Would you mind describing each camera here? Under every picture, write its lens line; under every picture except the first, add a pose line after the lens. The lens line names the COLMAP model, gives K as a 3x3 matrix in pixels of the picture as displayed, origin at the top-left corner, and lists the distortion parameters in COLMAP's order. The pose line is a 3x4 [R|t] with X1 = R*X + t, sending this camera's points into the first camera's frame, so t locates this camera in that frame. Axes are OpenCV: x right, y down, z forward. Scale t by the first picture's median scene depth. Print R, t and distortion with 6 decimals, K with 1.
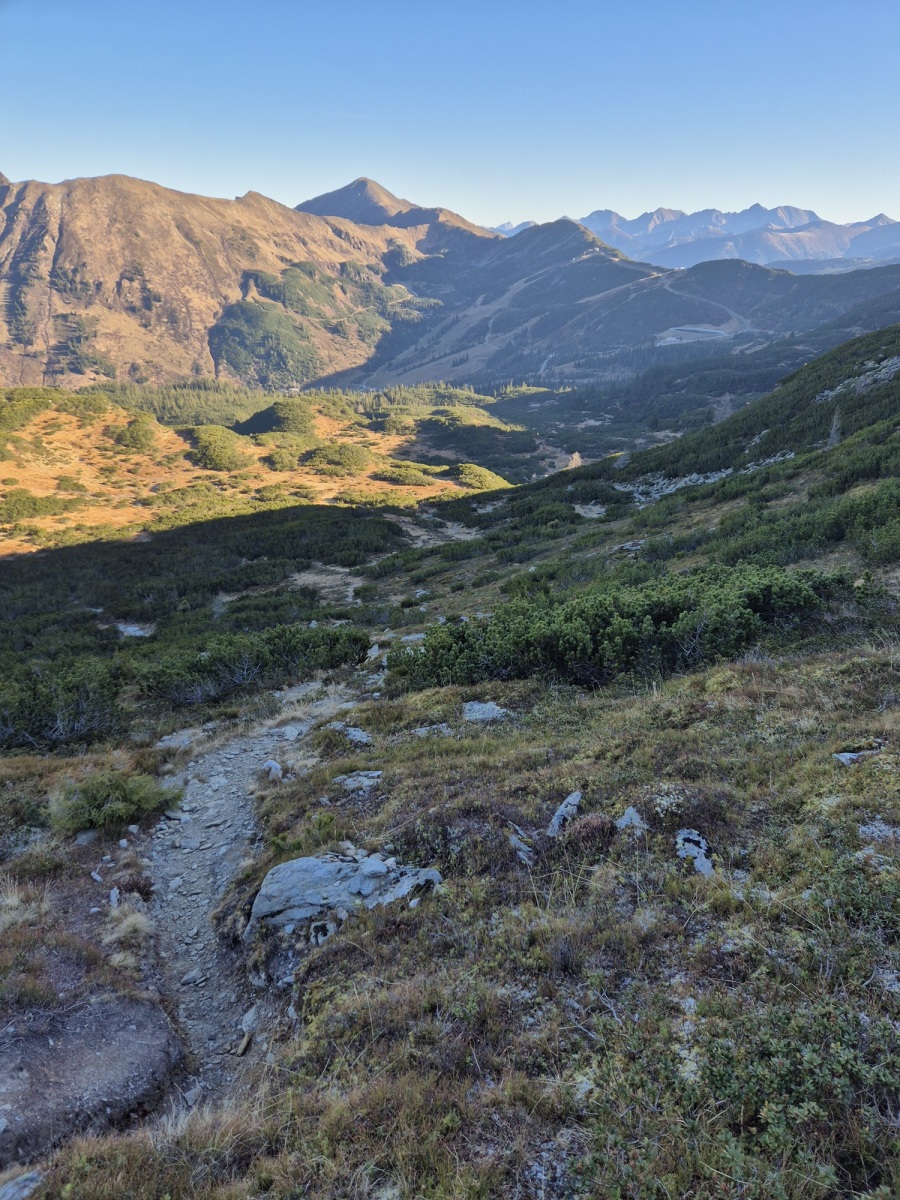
lens RADIAL K [[794.4, 0, 450.0], [0, 794.4, 600.0], [0, 0, 1]] dist [0.093478, -0.073045]
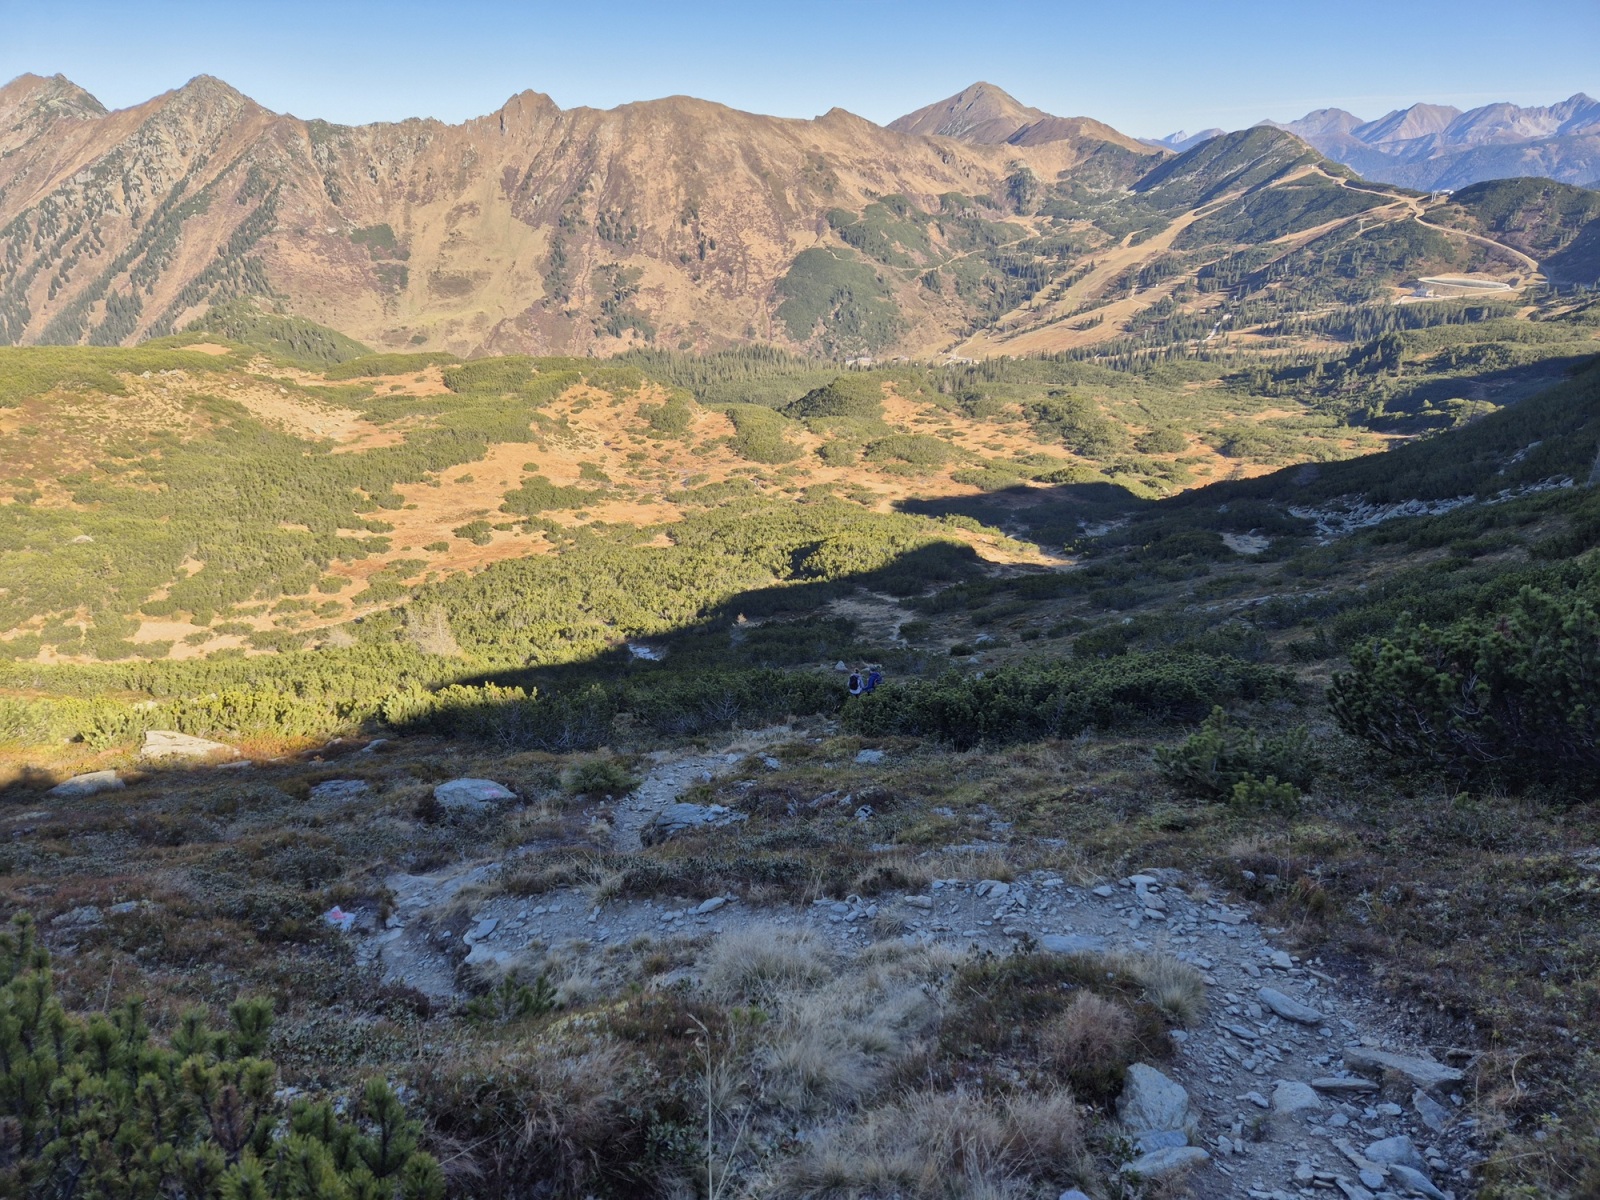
lens RADIAL K [[1059.2, 0, 761.7], [0, 1059.2, 615.6], [0, 0, 1]] dist [0.093478, -0.073045]
pose [[0.960197, 0.080901, -0.267353, 0.009283], [-0.085514, 0.996321, -0.005638, -0.001794], [0.265913, 0.028276, 0.963582, -0.020506]]
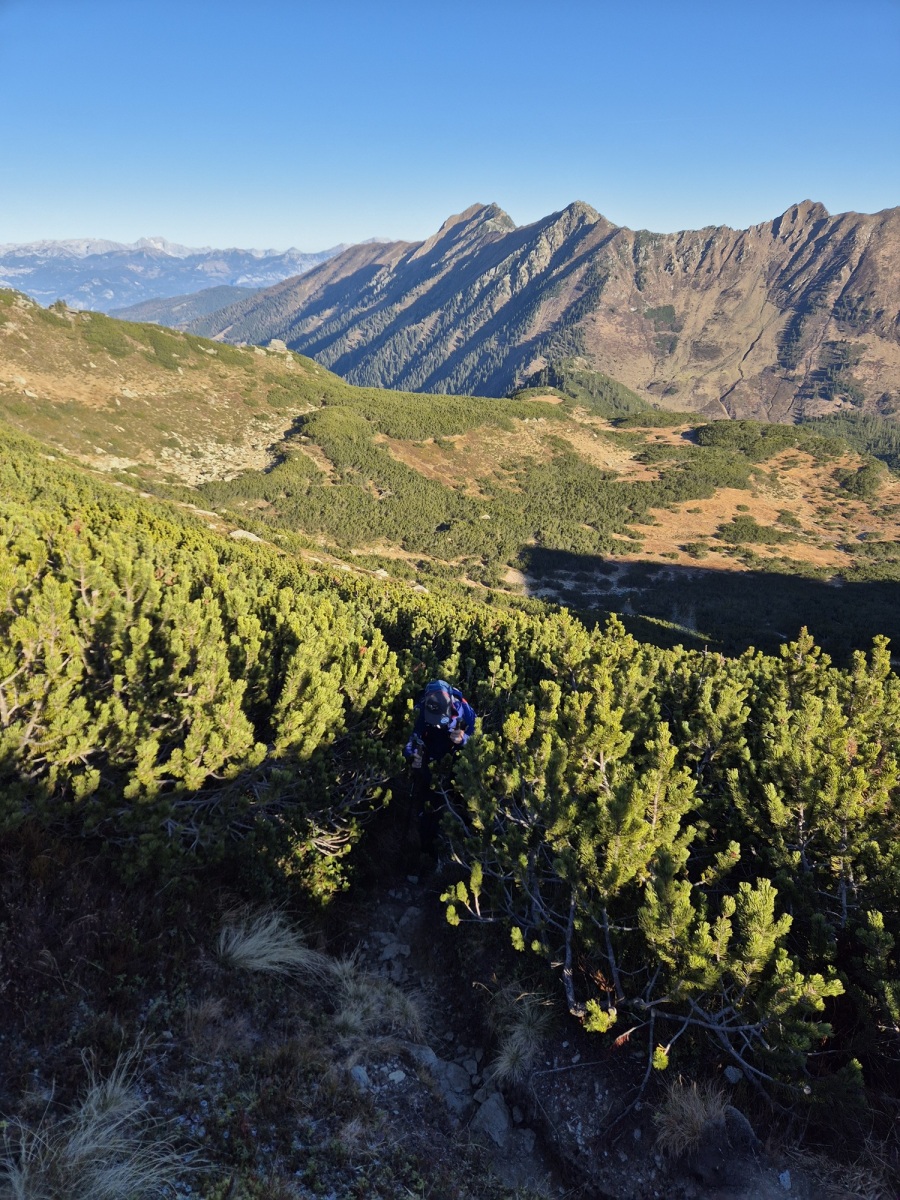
lens RADIAL K [[794.4, 0, 450.0], [0, 794.4, 600.0], [0, 0, 1]] dist [0.093478, -0.073045]
pose [[0.665309, 0.284324, -0.690307, 0.030258], [-0.295394, 0.949437, 0.106357, -0.009379], [0.685643, 0.133152, 0.715656, -0.113476]]
